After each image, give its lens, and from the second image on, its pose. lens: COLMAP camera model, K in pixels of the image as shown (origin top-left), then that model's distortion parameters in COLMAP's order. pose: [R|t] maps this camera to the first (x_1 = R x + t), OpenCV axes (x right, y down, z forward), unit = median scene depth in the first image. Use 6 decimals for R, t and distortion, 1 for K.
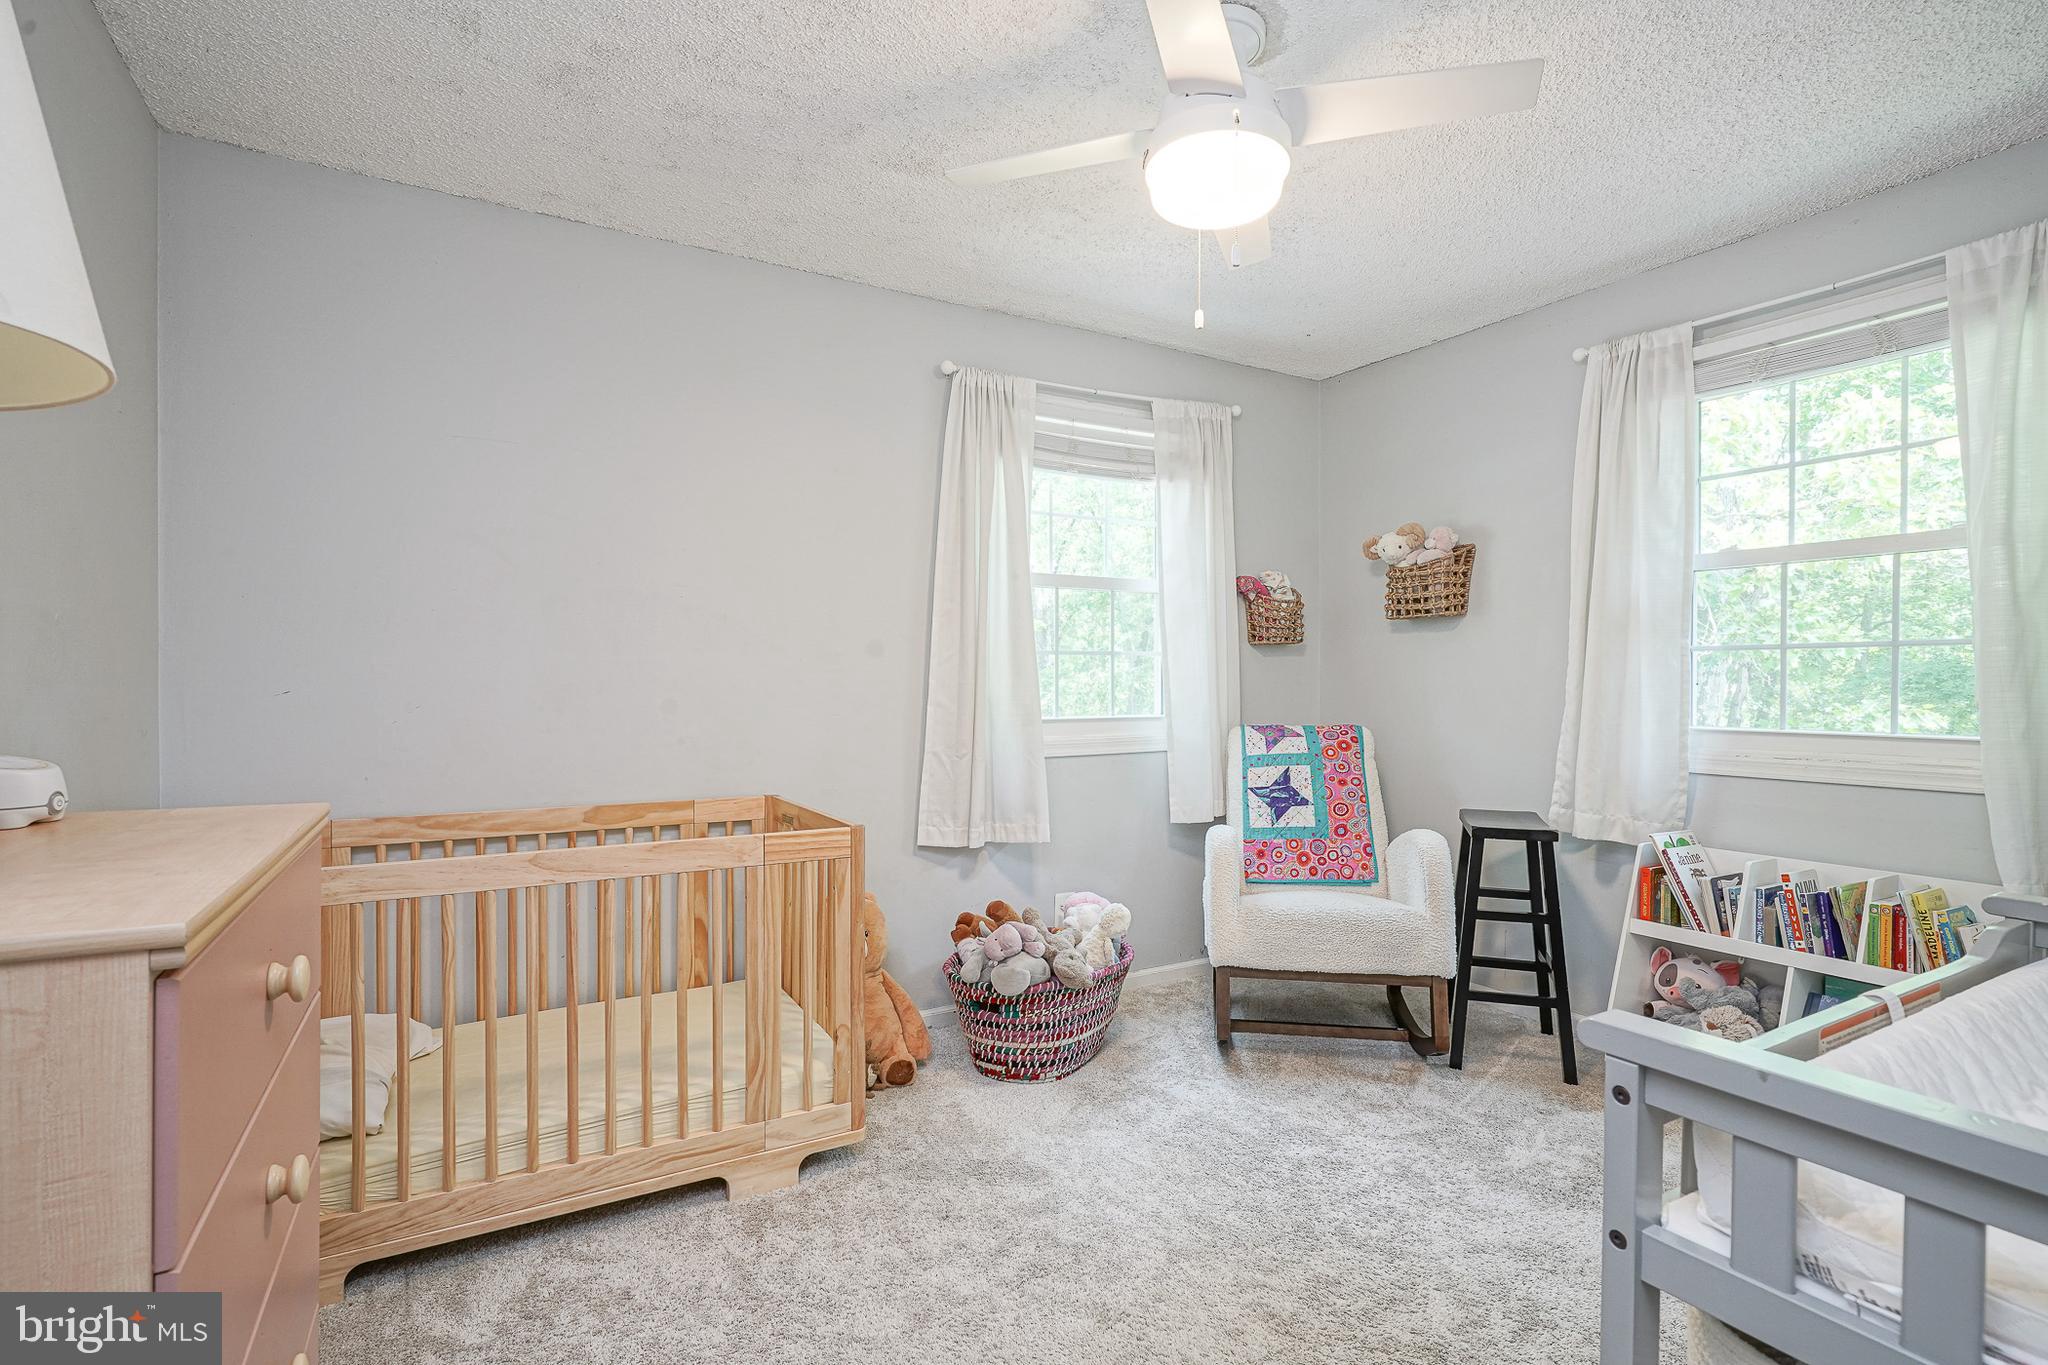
lens RADIAL K [[1003.6, 0, 1050.5], [0, 1003.6, 686.7], [0, 0, 1]] dist [-0.011311, 0.005364]
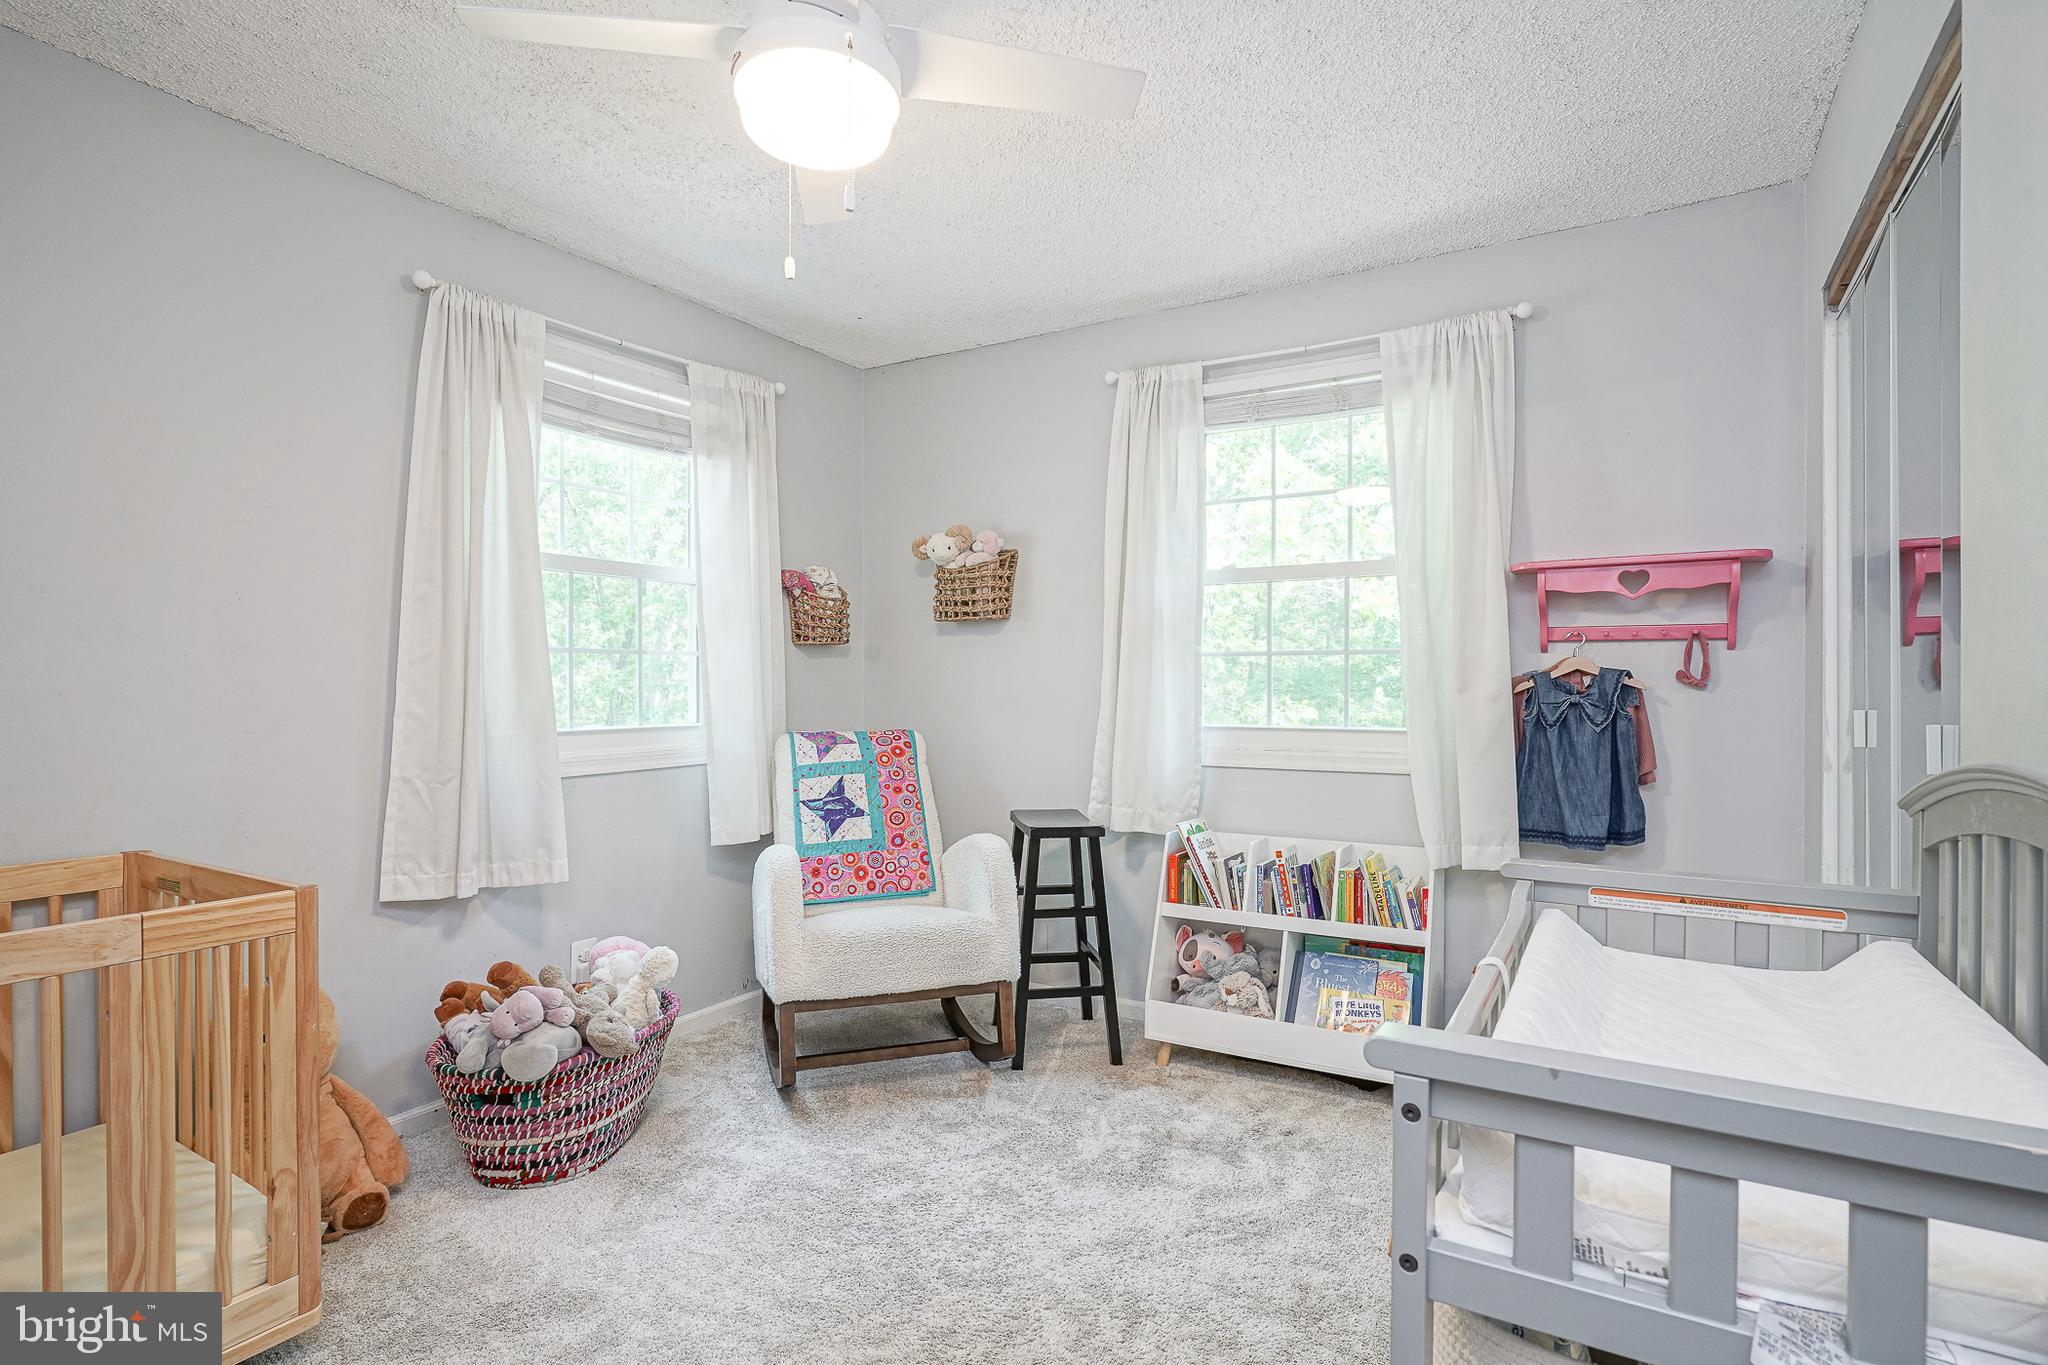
lens RADIAL K [[1003.6, 0, 1009.2], [0, 1003.6, 689.3], [0, 0, 1]] dist [-0.011311, 0.005364]
pose [[0.879854, -0.004158, 0.475226, -0.079180], [0.004703, 0.999989, 0.000042, -0.000363], [-0.475221, 0.002198, 0.879864, 0.117509]]
